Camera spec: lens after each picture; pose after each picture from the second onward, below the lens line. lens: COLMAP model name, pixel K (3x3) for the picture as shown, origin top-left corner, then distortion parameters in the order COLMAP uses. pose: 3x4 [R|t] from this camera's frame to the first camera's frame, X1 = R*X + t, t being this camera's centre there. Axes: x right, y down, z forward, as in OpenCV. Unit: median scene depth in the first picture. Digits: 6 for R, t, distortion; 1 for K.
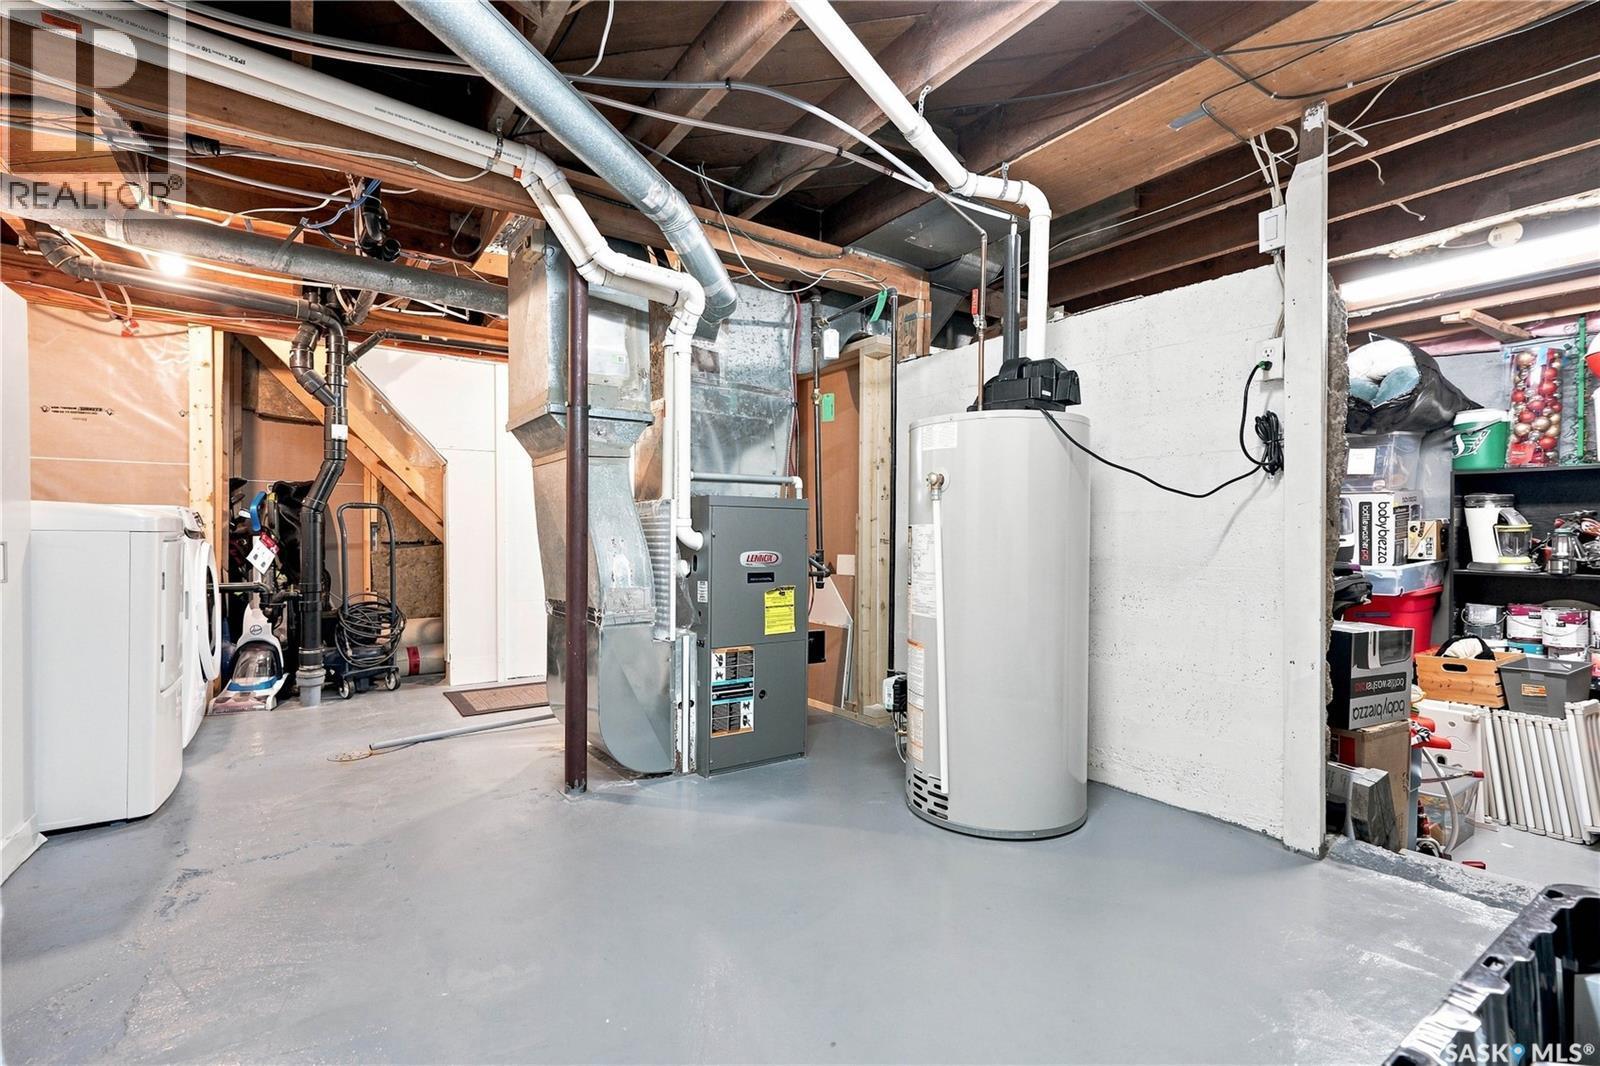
lens RADIAL K [[733.1, 0, 794.3], [0, 733.1, 542.4], [0, 0, 1]] dist [0.002166, 0.000289]
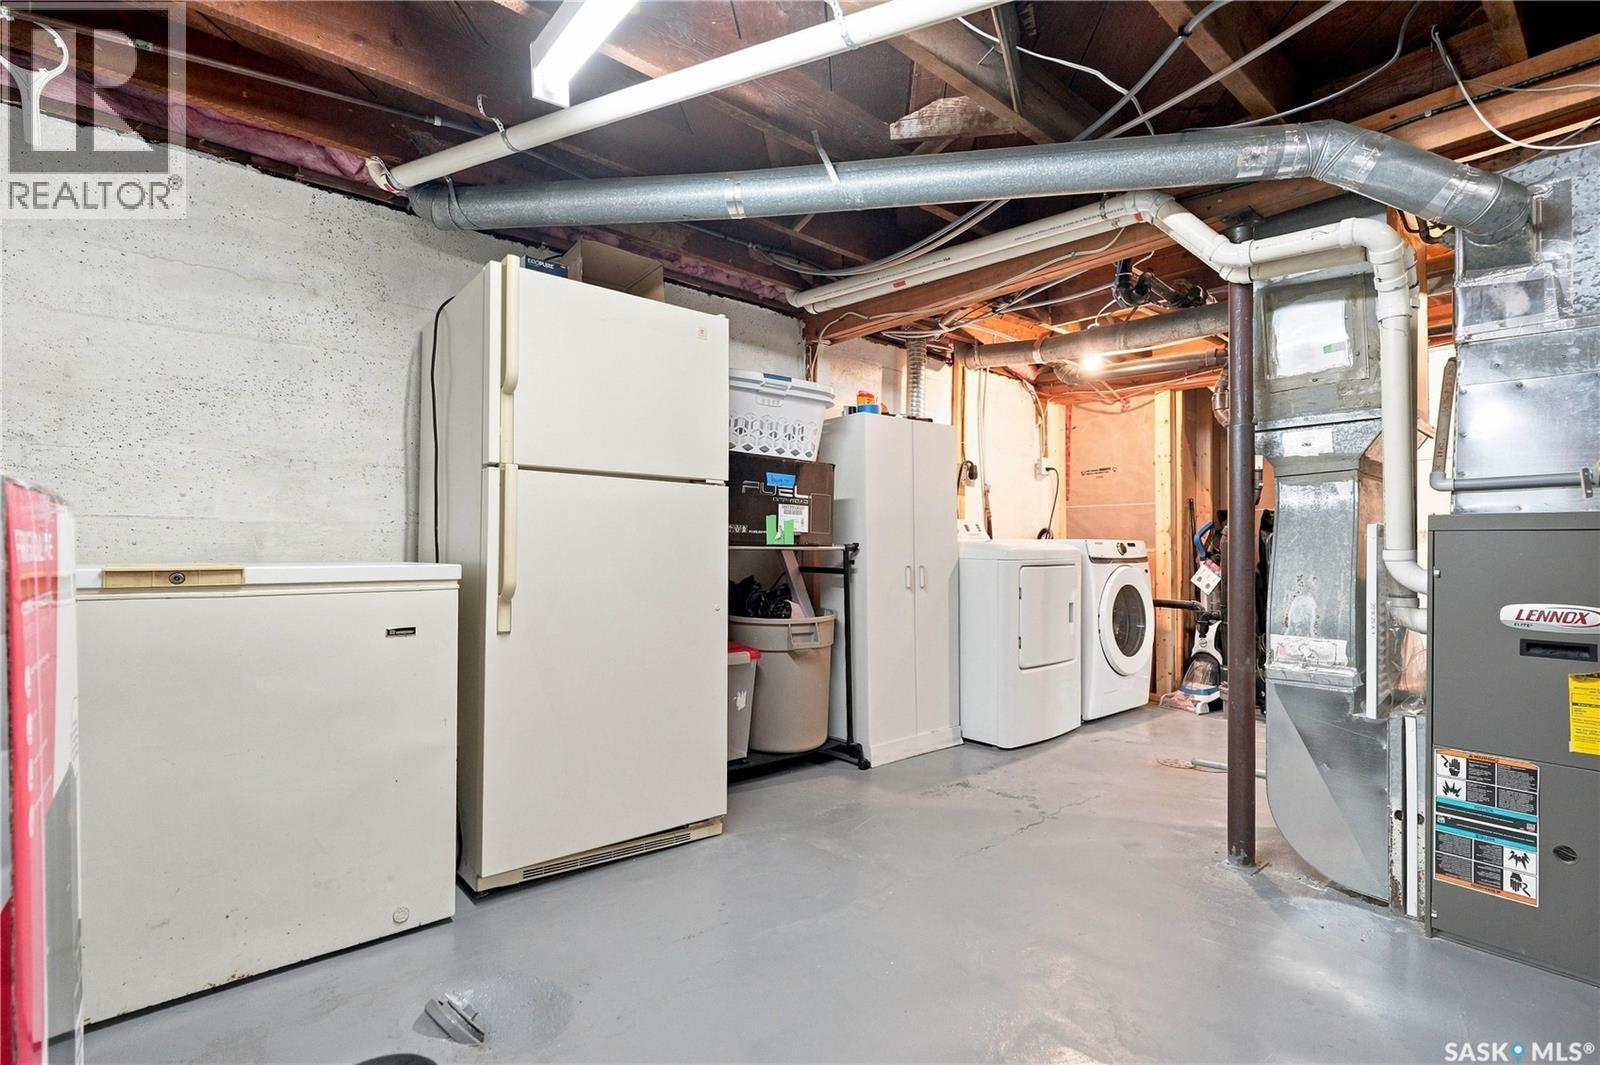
lens RADIAL K [[733.1, 0, 794.3], [0, 733.1, 541.9], [0, 0, 1]] dist [0.002166, 0.000289]
pose [[0.106300, -0.010004, -0.994284, 0.482847], [-0.012256, 0.999860, -0.011371, -0.024852], [0.994259, 0.013395, 0.106162, 0.339163]]
